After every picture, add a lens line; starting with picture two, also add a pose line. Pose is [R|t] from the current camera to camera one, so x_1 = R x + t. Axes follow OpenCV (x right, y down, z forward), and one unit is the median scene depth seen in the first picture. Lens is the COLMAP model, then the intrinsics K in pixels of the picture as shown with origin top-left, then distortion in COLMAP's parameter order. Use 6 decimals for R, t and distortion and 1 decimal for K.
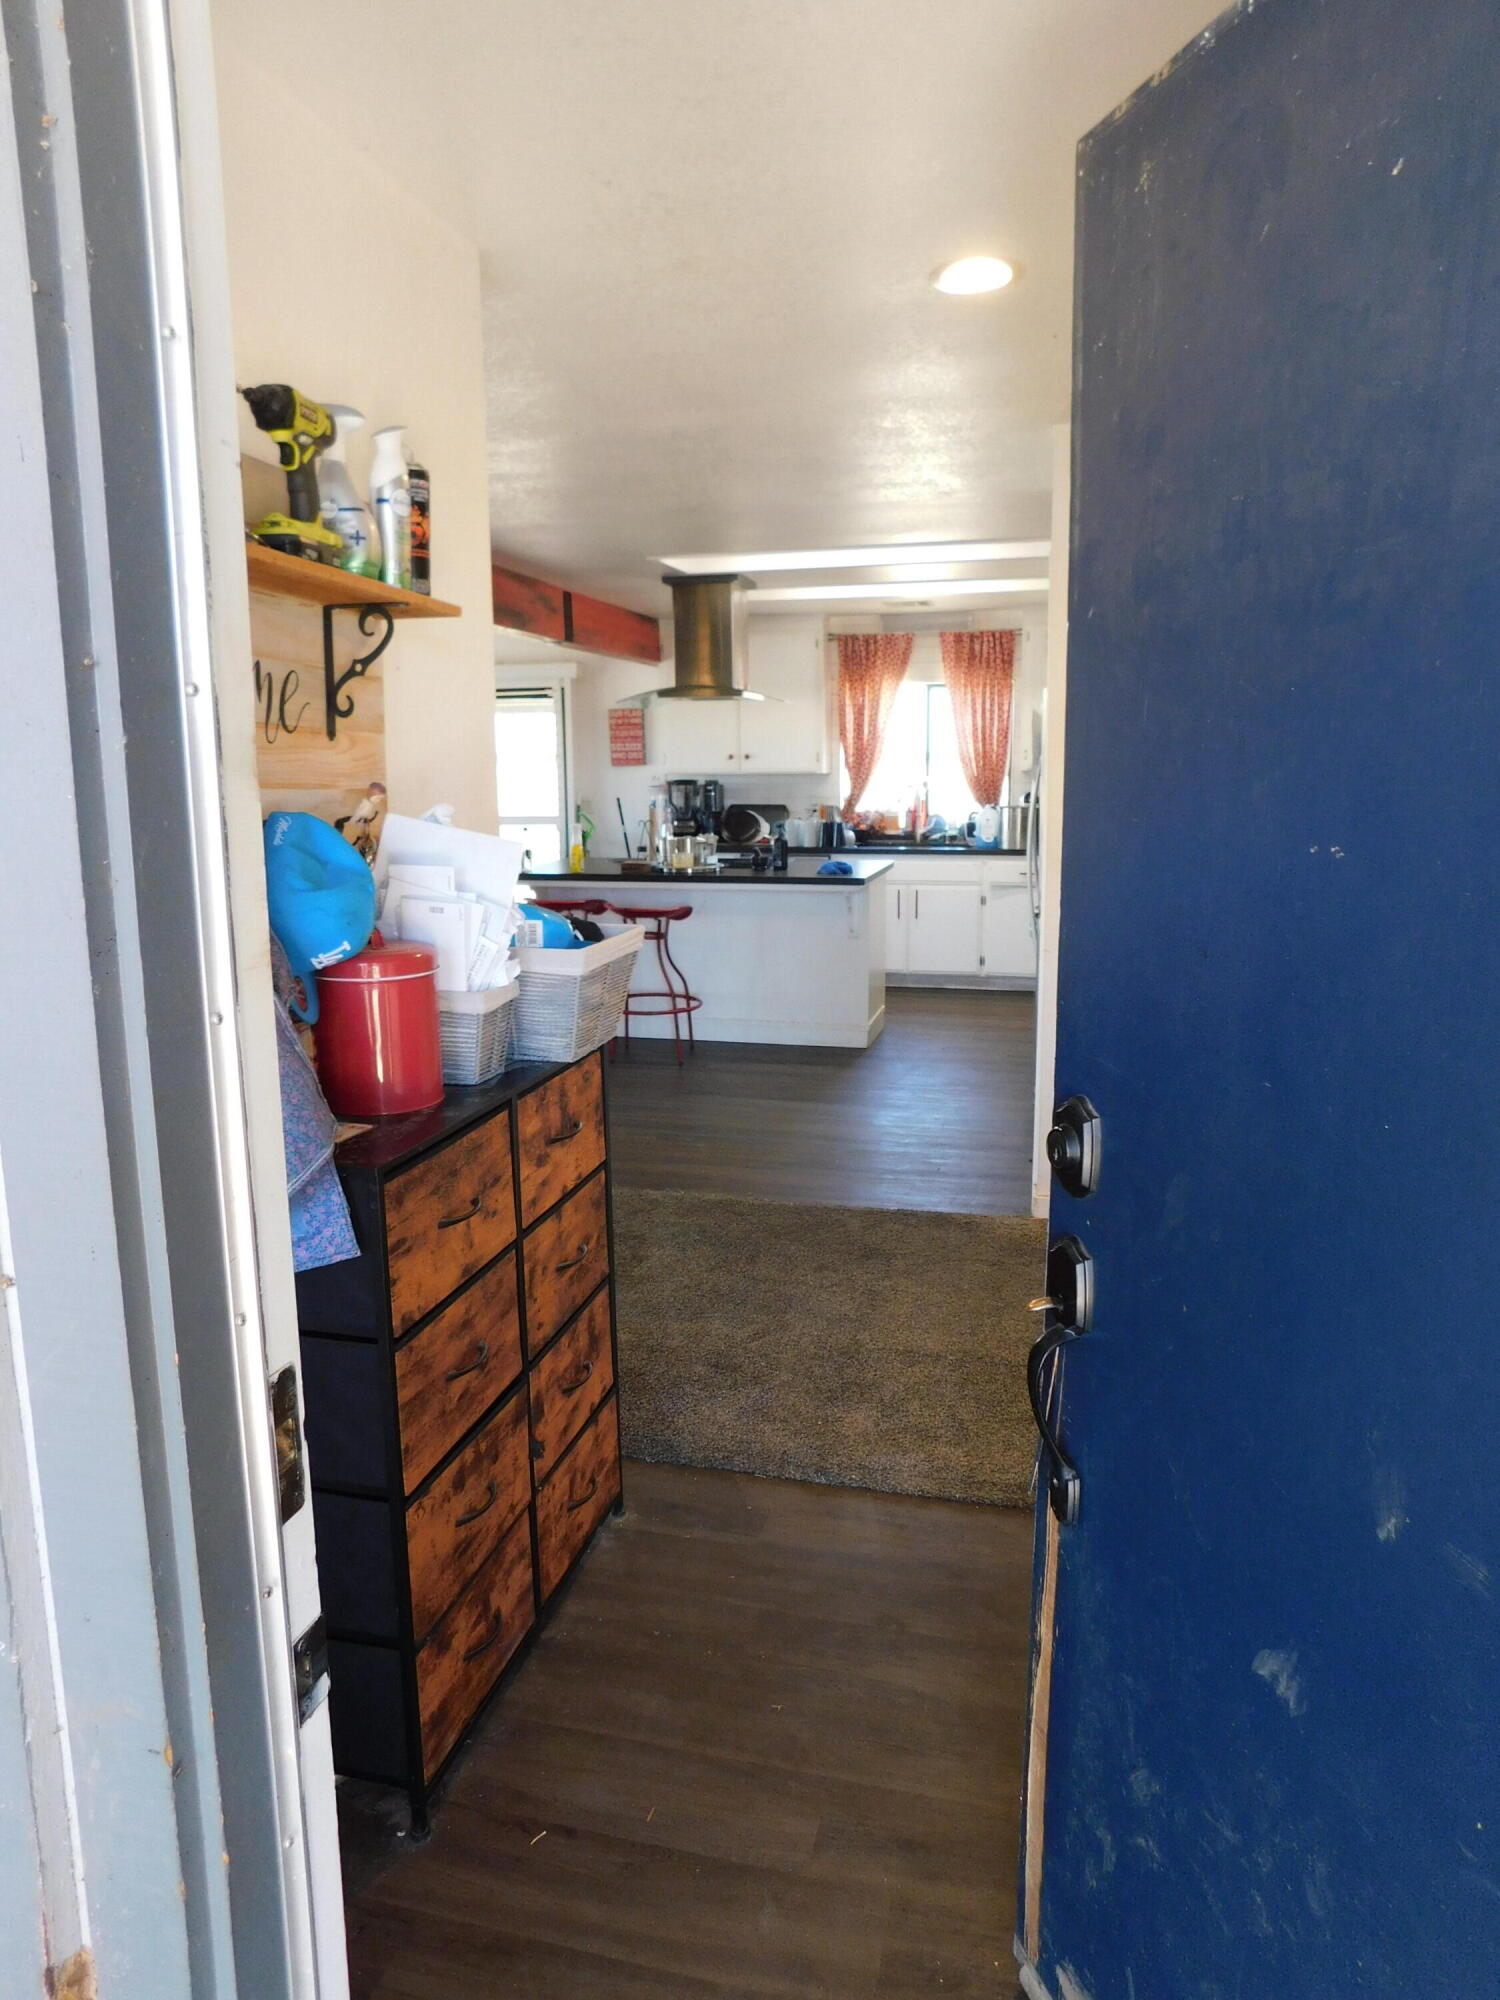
lens RADIAL K [[1316.6, 0, 760.6], [0, 1316.6, 1017.8], [0, 0, 1]] dist [-0.069770, 0.052328]
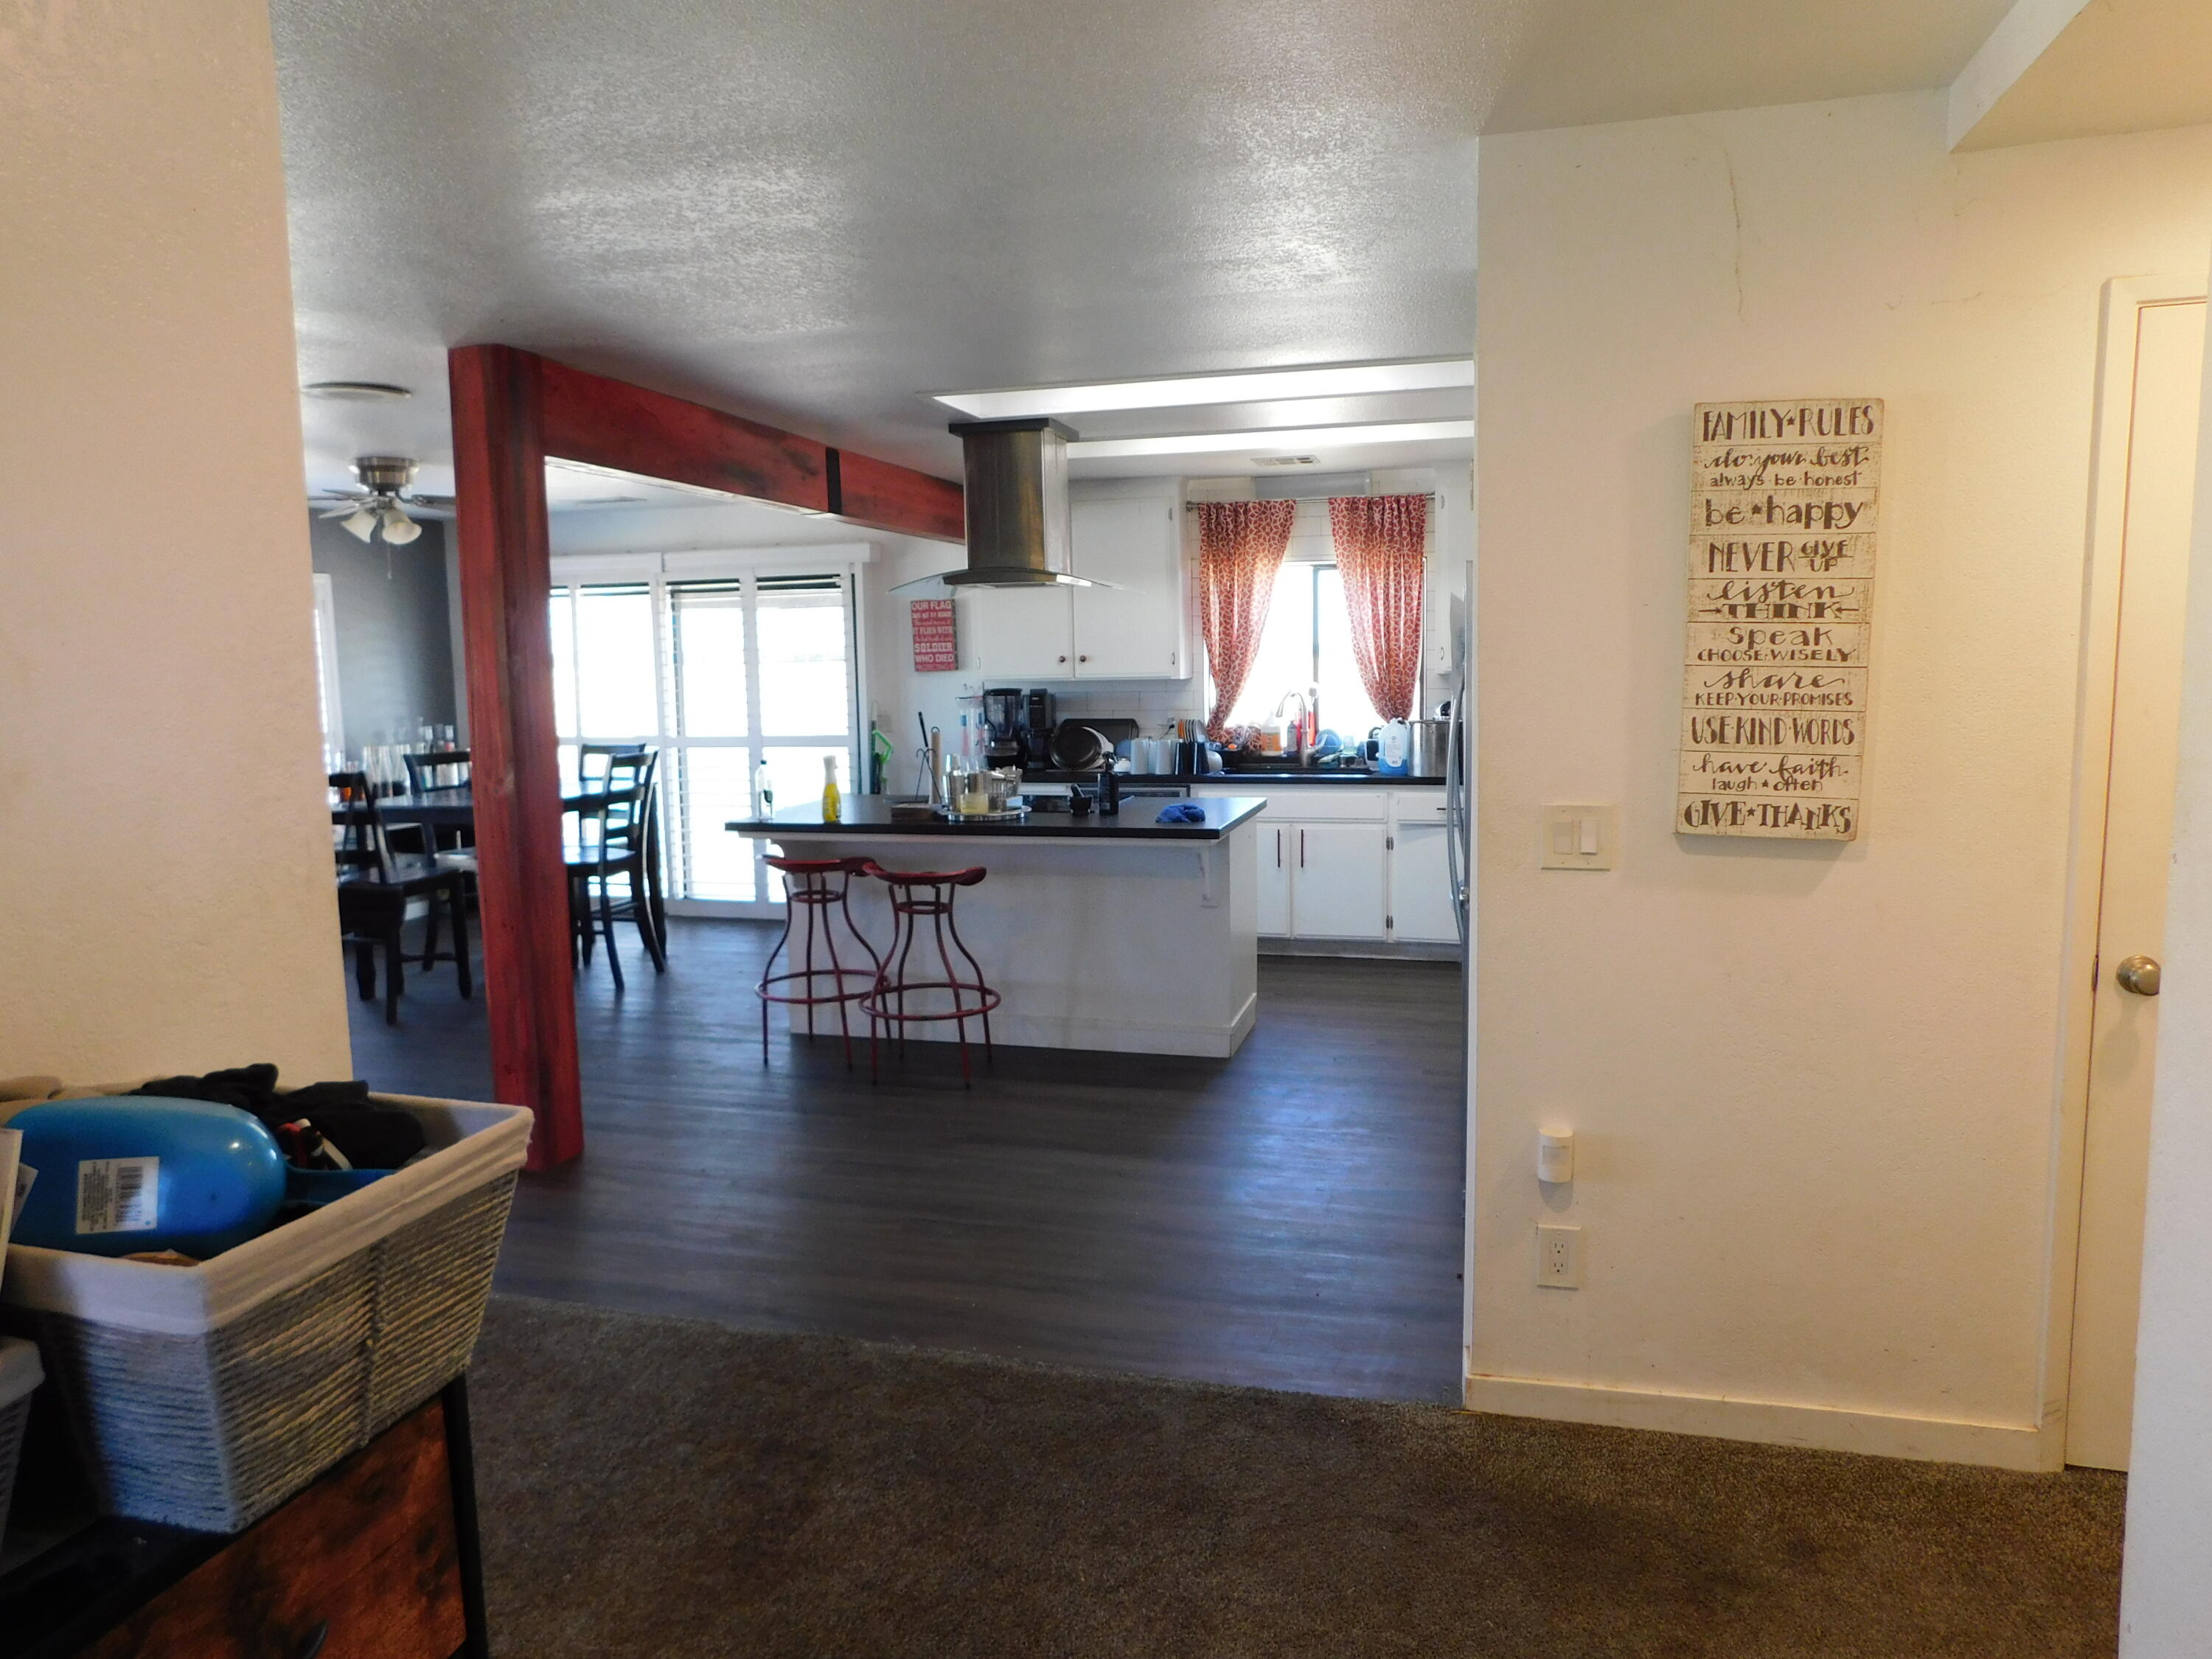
lens RADIAL K [[1456.1, 0, 1116.5], [0, 1456.1, 841.5], [0, 0, 1]] dist [-0.069770, 0.052328]
pose [[0.999680, -0.006428, -0.024474, 0.031942], [0.004806, 0.997824, -0.065763, -0.036248], [0.024844, 0.065625, 0.997535, 0.156326]]
